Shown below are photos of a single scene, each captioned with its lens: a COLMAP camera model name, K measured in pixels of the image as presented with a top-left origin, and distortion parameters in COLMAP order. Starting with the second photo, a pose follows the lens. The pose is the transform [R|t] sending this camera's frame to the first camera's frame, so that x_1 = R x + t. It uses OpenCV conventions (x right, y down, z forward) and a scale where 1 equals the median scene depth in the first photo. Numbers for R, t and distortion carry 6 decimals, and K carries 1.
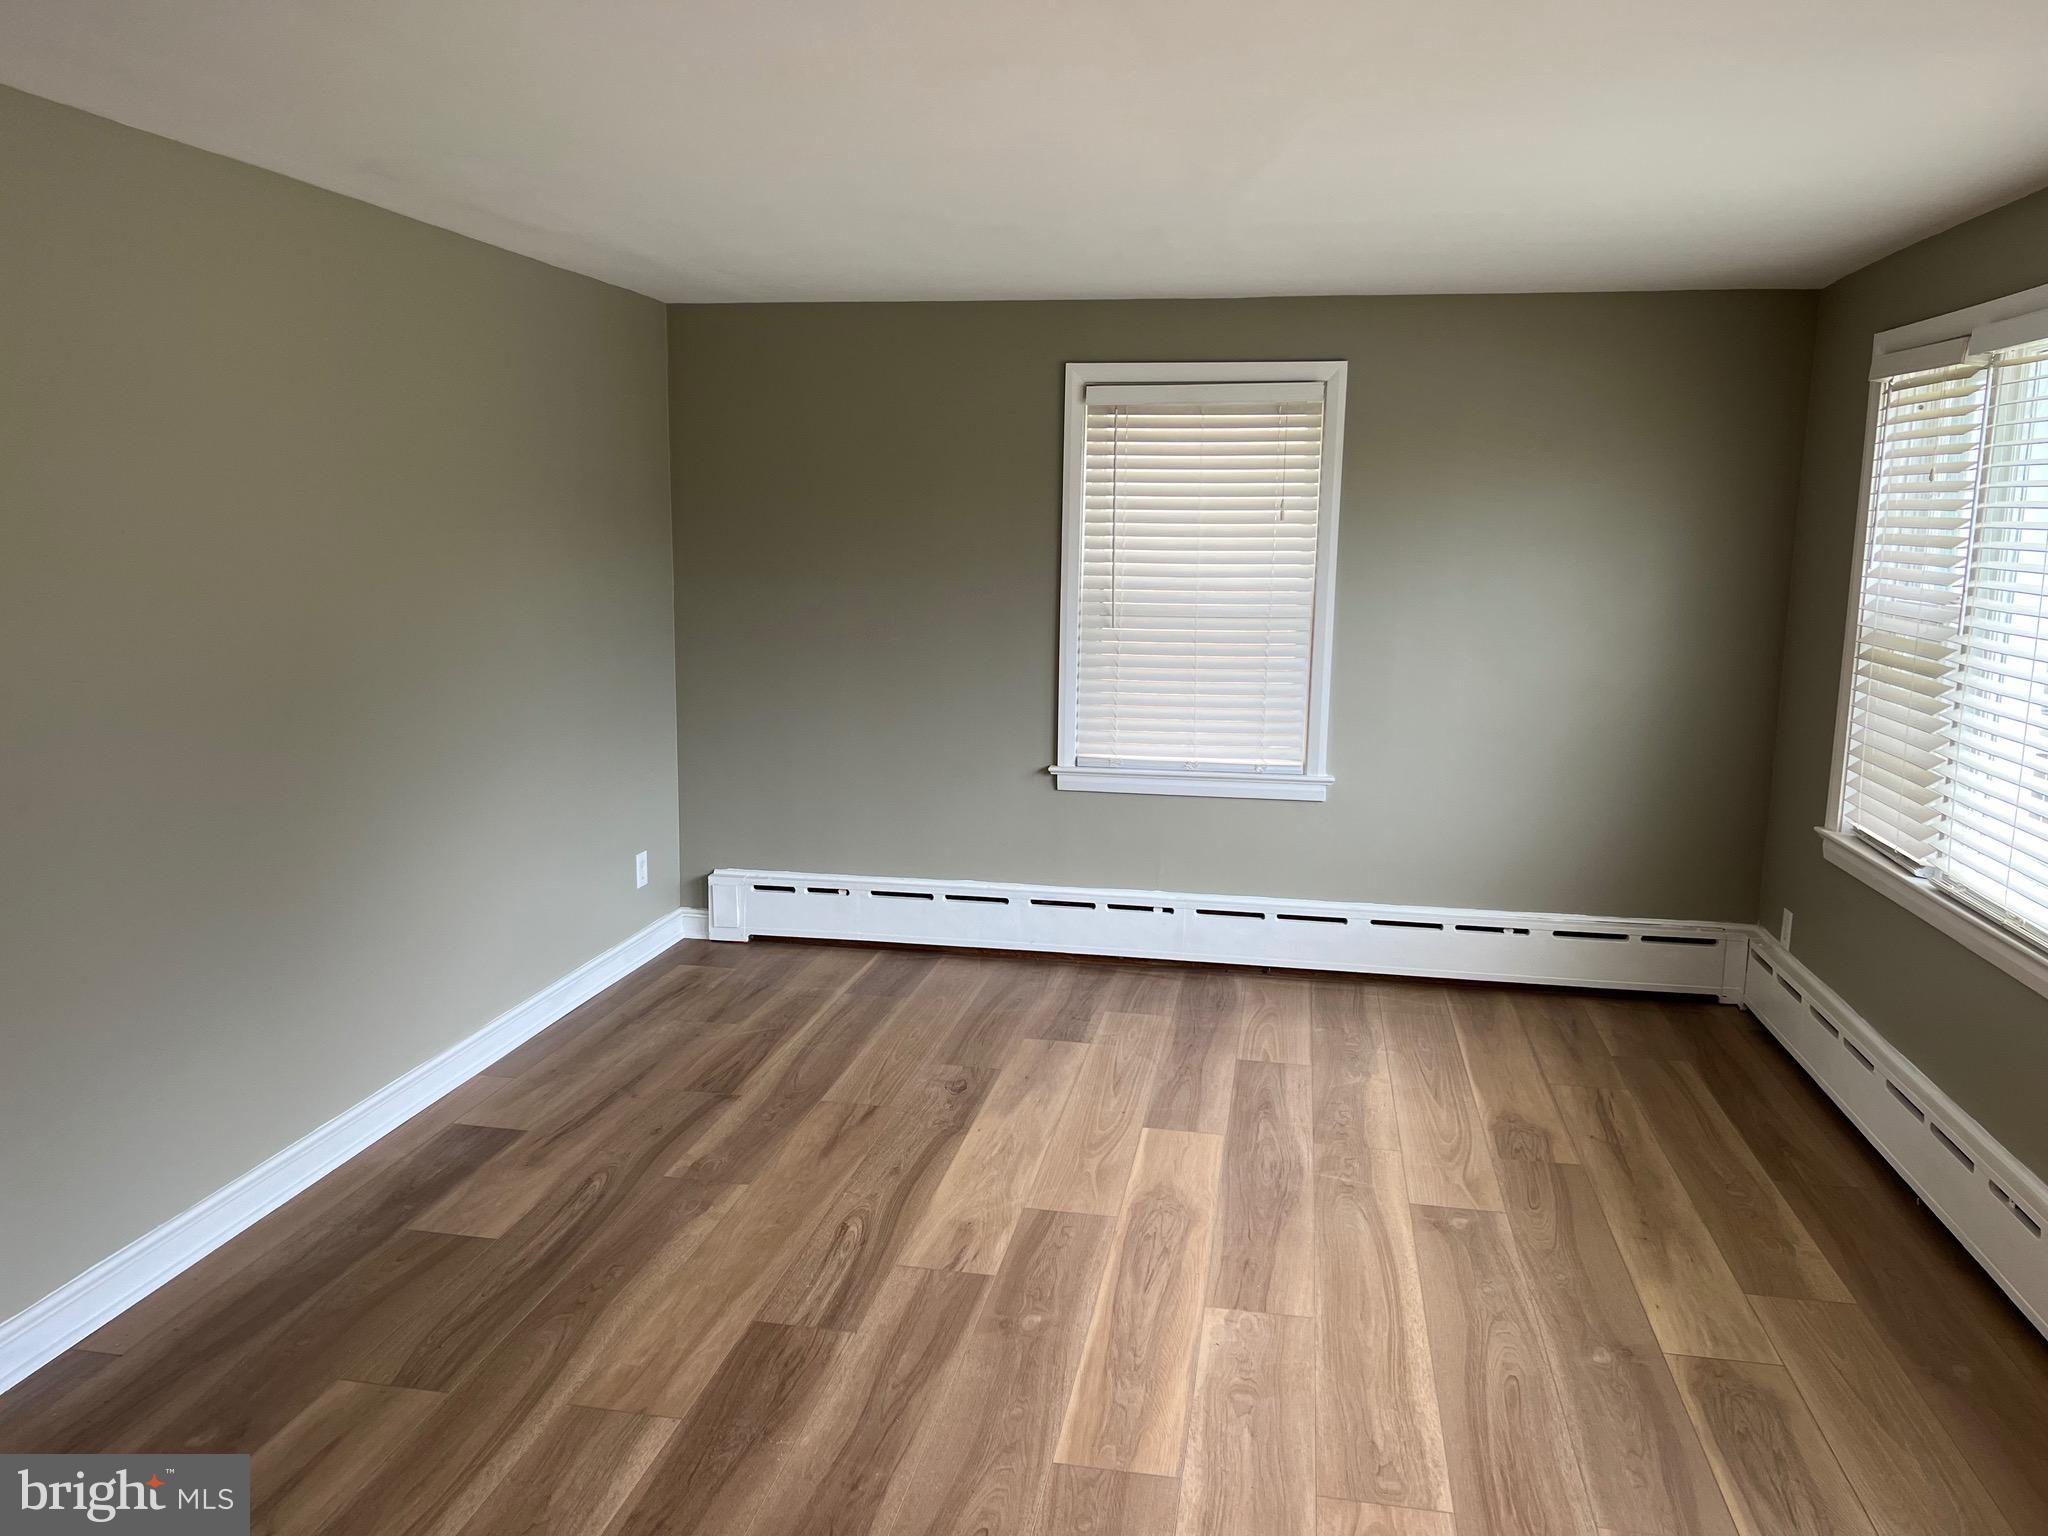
lens RADIAL K [[1548.1, 0, 1026.3], [0, 1548.1, 760.6], [0, 0, 1]] dist [0.092521, -0.141308]
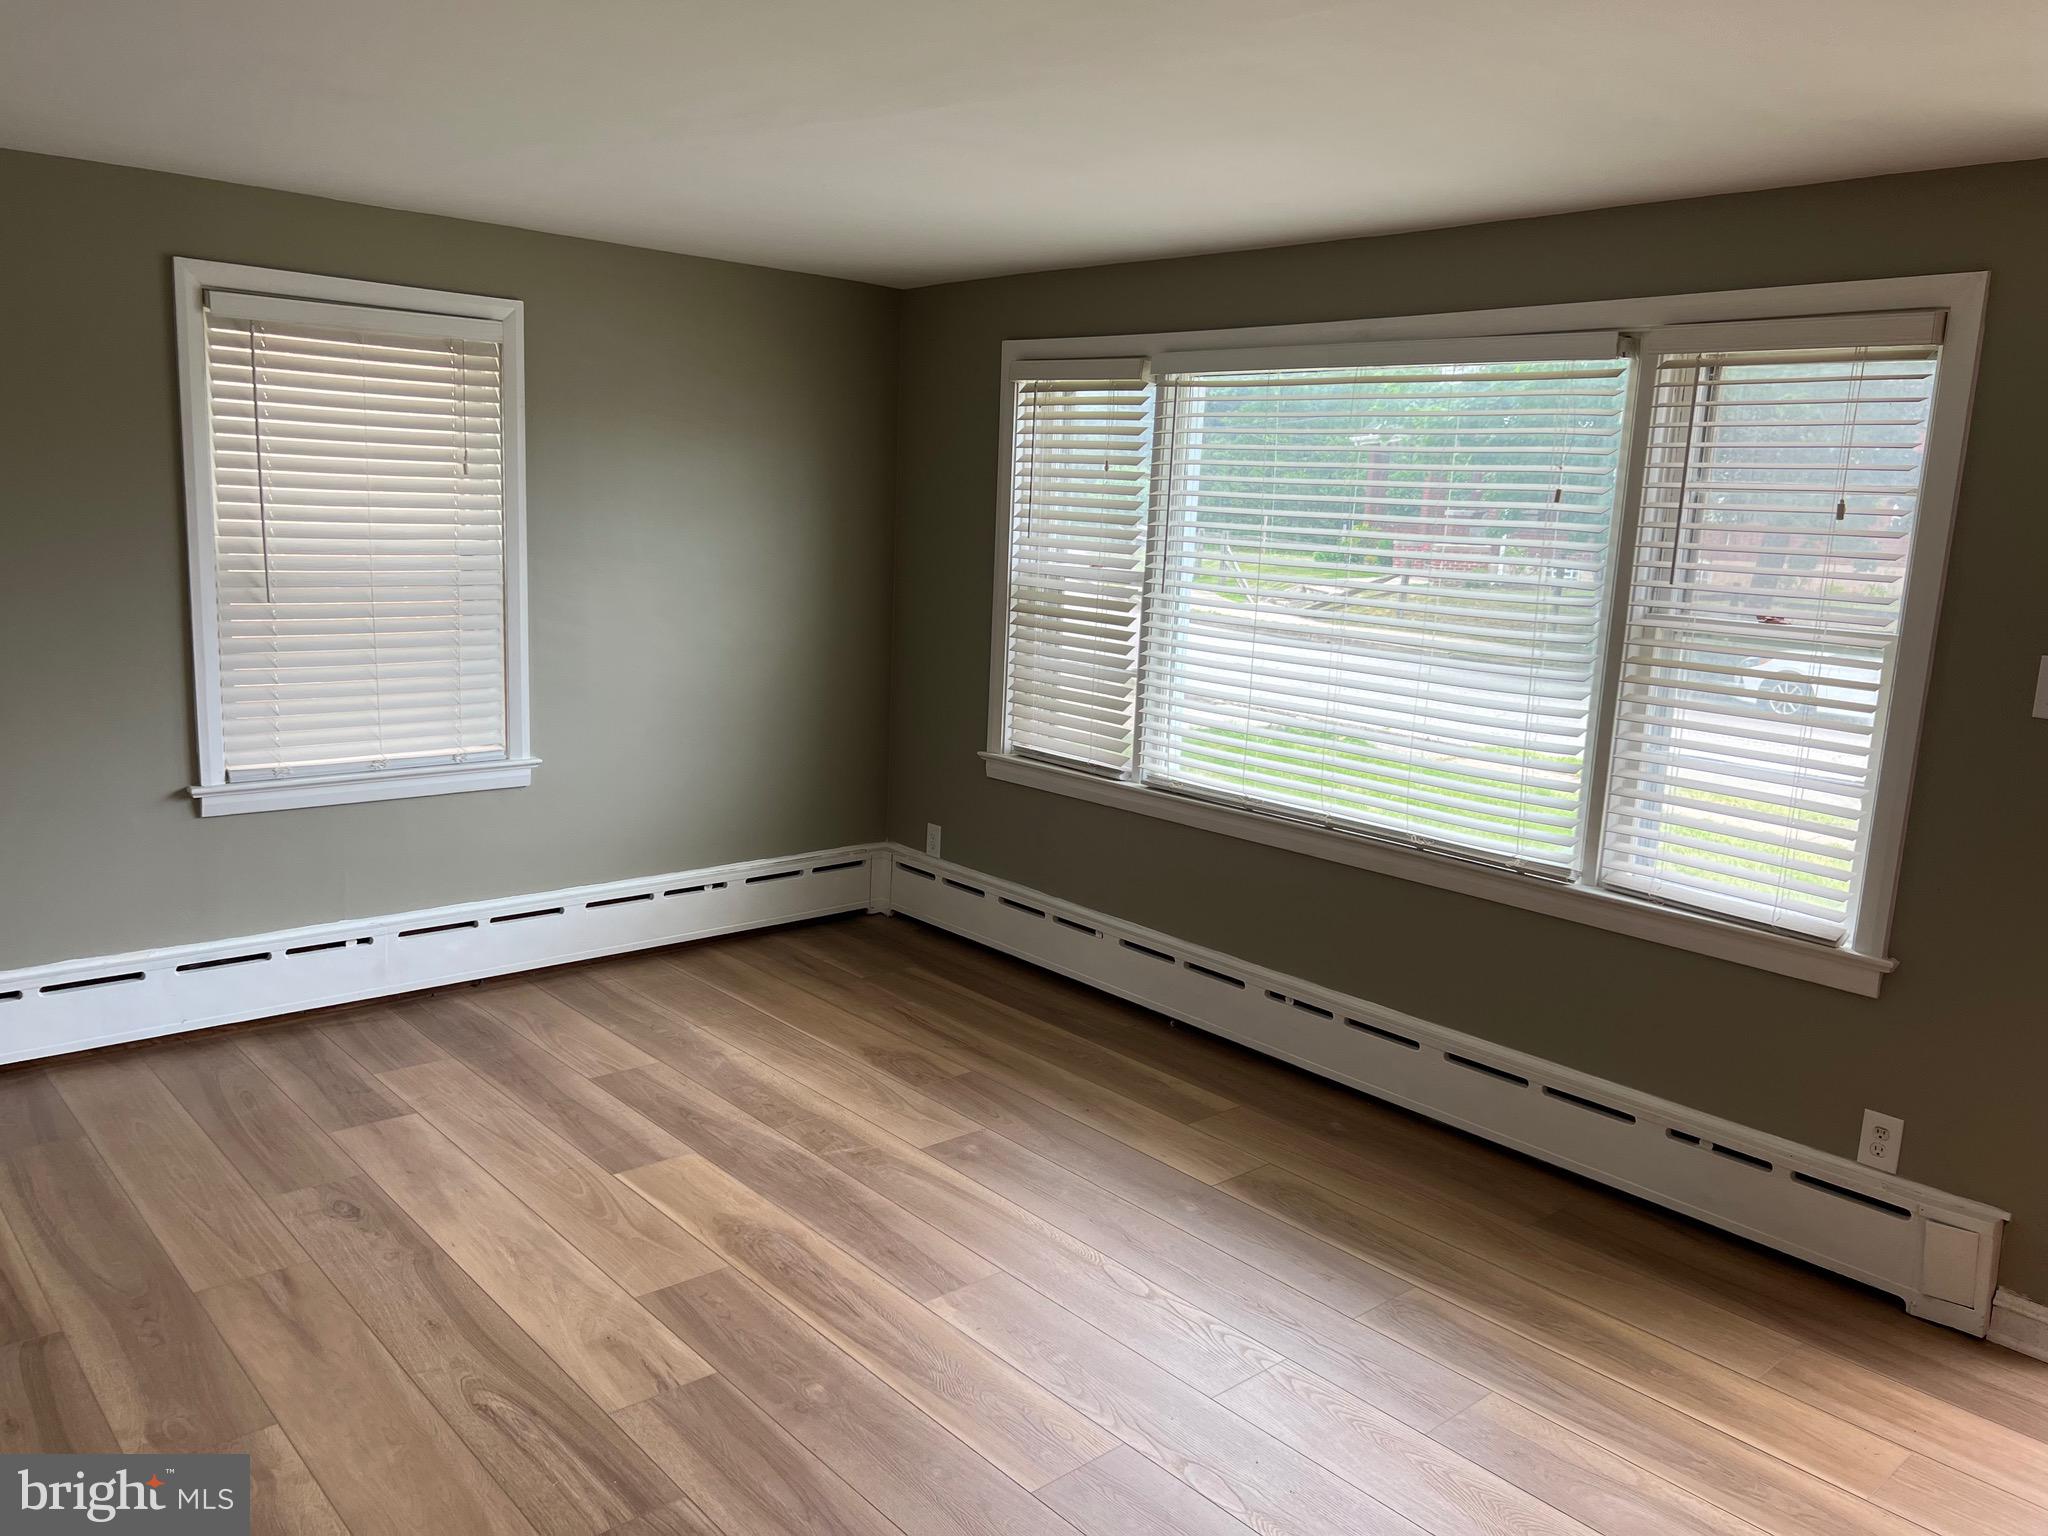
lens RADIAL K [[1548.1, 0, 1026.3], [0, 1548.1, 760.6], [0, 0, 1]] dist [0.092521, -0.141308]
pose [[0.603510, -0.118350, 0.788523, -0.374290], [0.085773, 0.992821, 0.083366, -0.042220], [-0.792729, 0.017322, 0.609328, 0.221454]]
